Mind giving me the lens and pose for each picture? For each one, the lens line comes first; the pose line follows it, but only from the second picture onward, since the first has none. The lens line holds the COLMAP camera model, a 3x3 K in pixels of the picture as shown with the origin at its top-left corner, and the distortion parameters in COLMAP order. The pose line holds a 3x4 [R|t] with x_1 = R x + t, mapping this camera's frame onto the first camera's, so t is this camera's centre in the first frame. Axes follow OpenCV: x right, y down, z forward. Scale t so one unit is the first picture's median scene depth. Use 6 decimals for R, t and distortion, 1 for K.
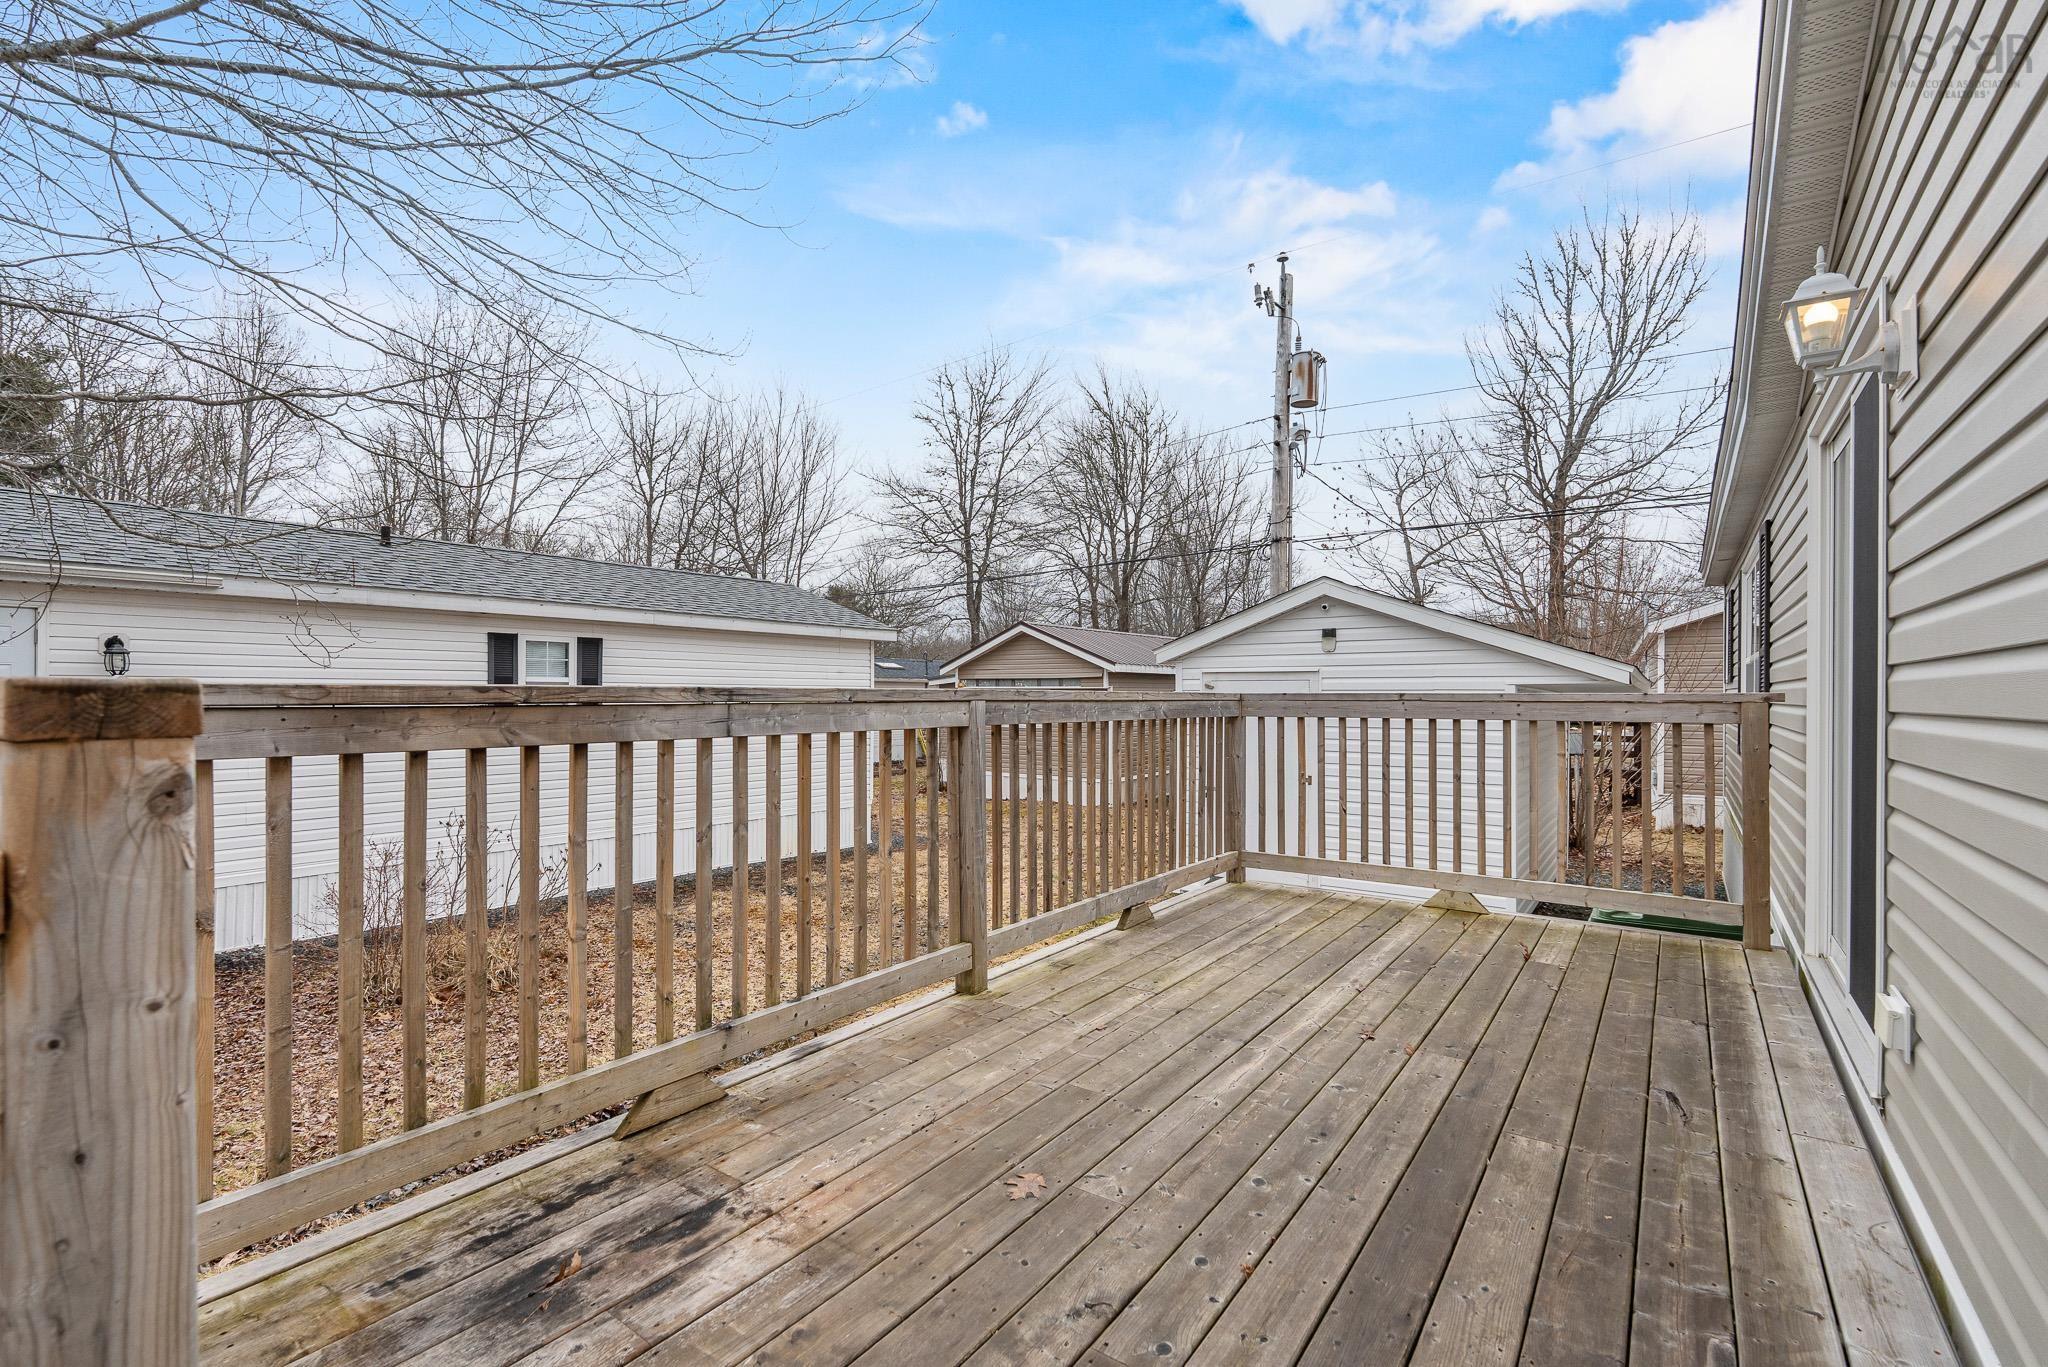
lens RADIAL K [[895.2, 0, 1020.1], [0, 895.2, 688.5], [0, 0, 1]] dist [-0.005334, -0.000116]
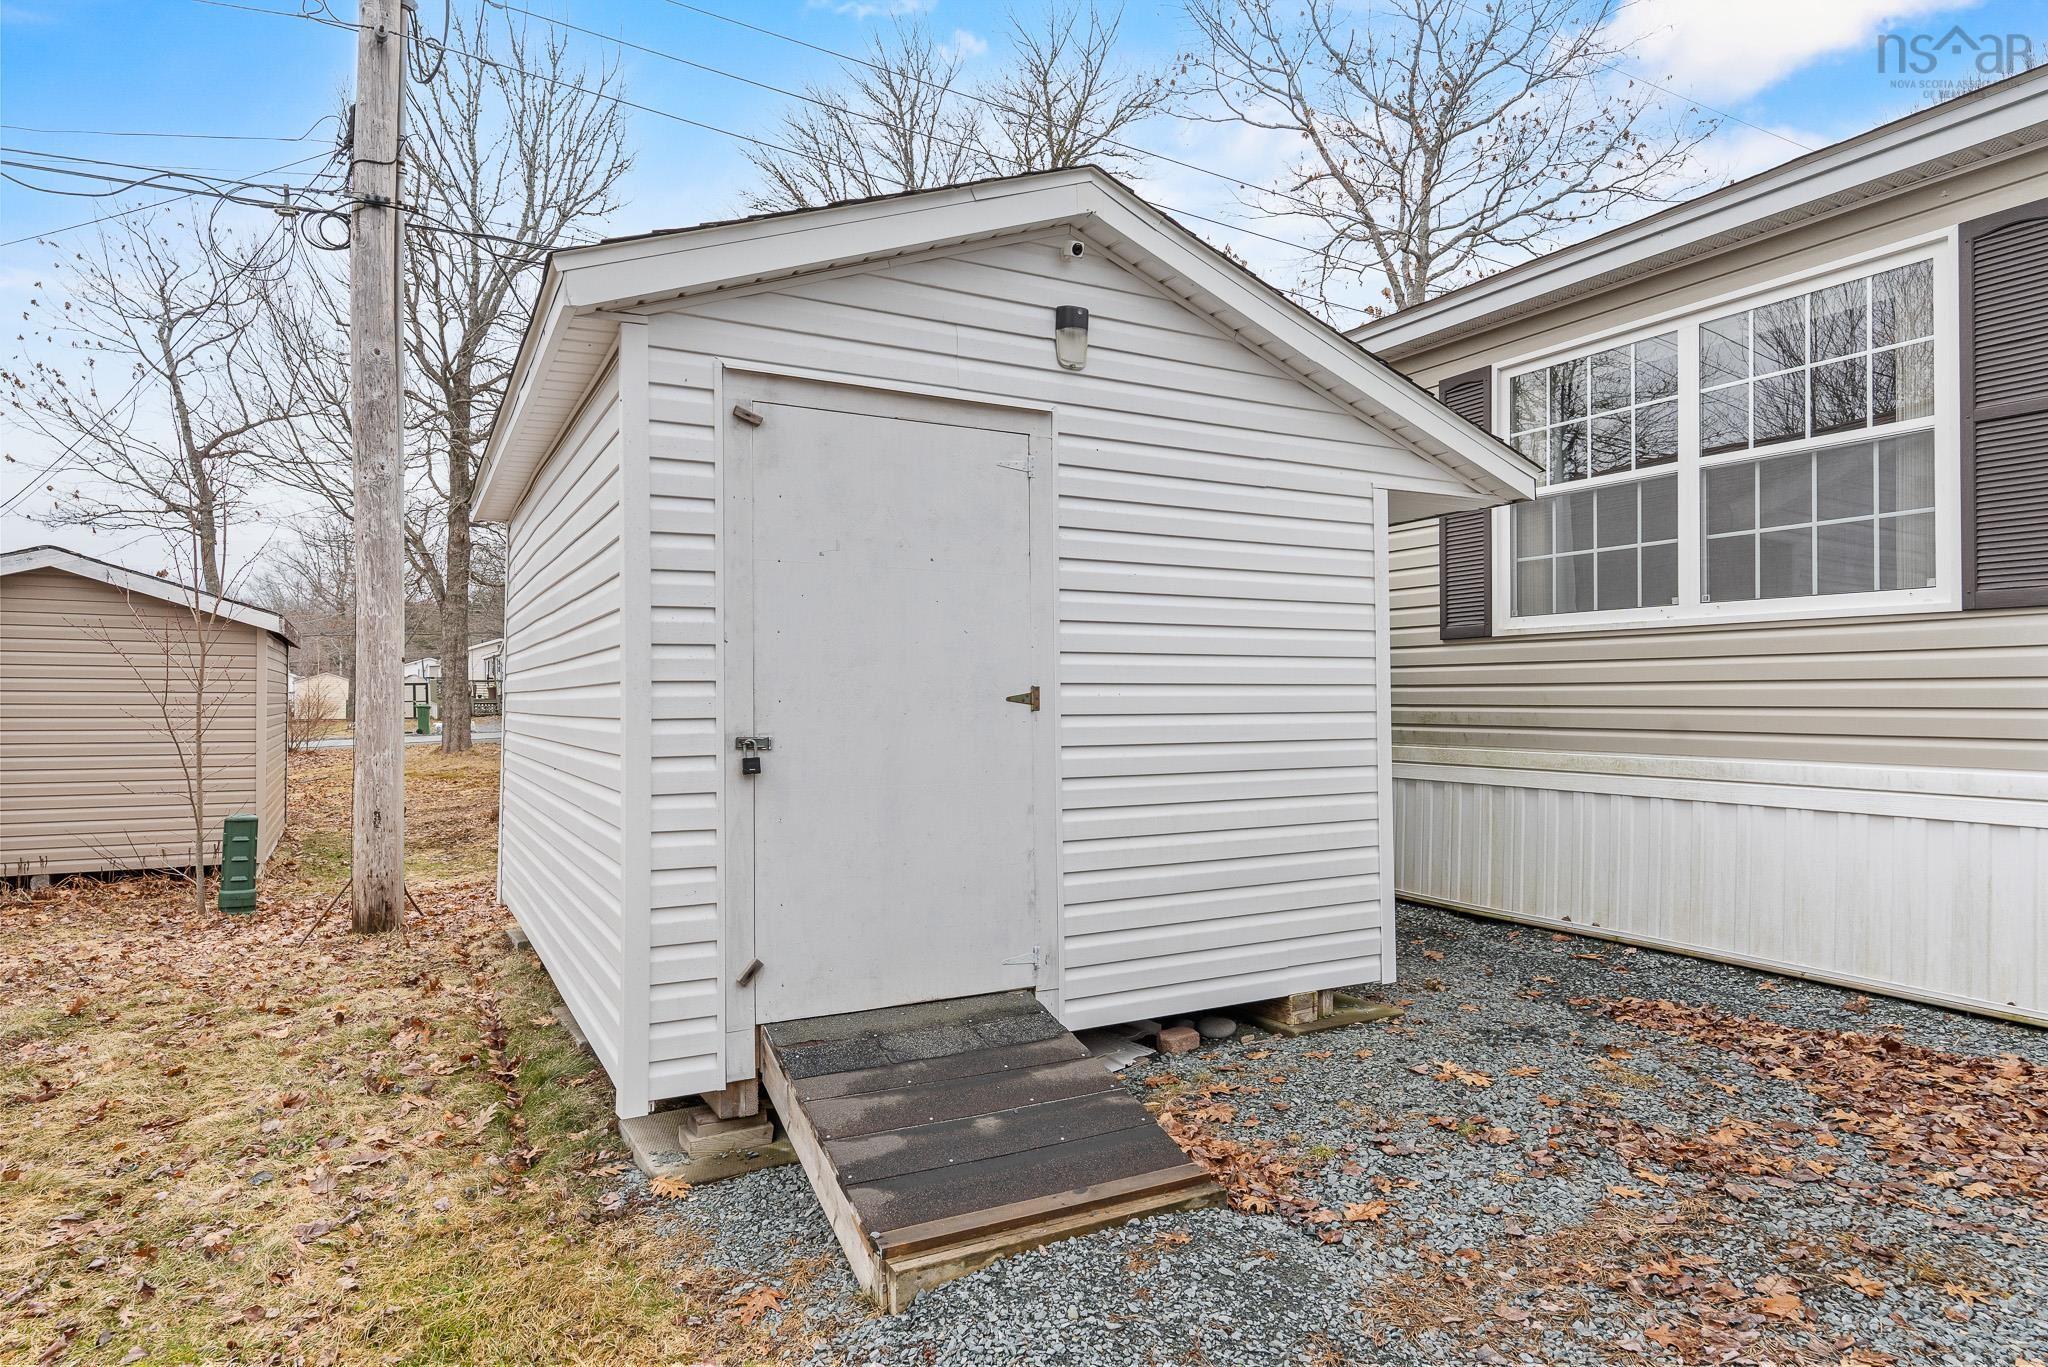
lens RADIAL K [[1155.8, 0, 1024.0], [0, 1155.8, 683.5], [0, 0, 1]] dist [-0.003966, -0.001006]
pose [[0.420285, 0.006984, 0.907365, -0.368312], [-0.002827, 0.999976, -0.006387, 0.351683], [-0.907388, 0.000119, 0.420294, 3.236411]]
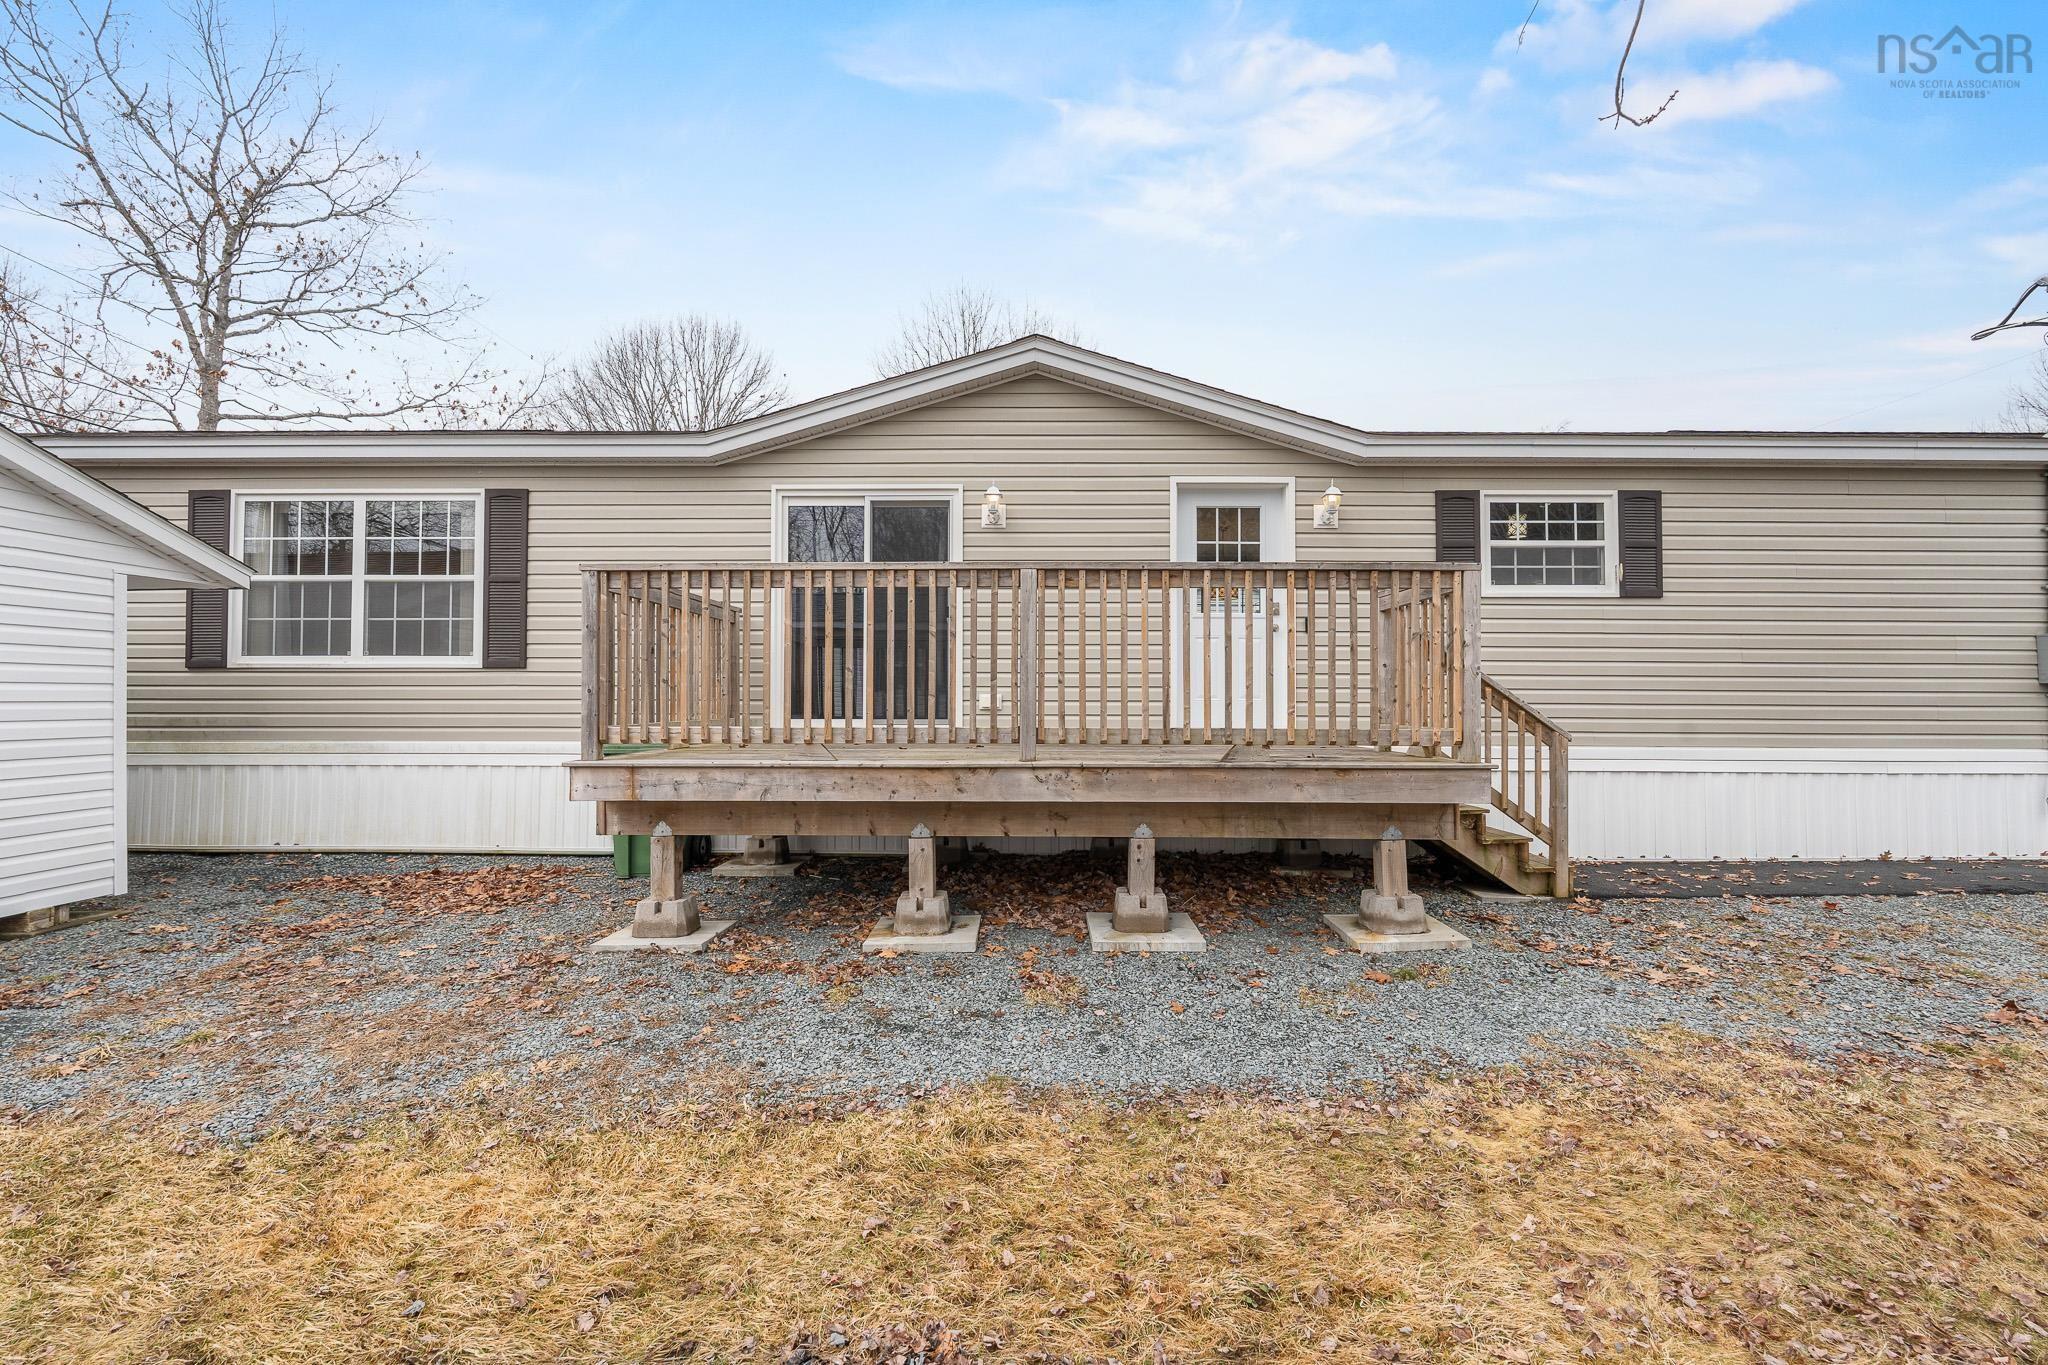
lens RADIAL K [[895.2, 0, 1020.1], [0, 895.2, 687.5], [0, 0, 1]] dist [-0.005334, -0.000116]
pose [[-0.581004, 0.006834, 0.813872, -1.703558], [-0.008429, 0.999861, -0.014413, 0.314255], [-0.813857, -0.015234, -0.580865, 2.917796]]
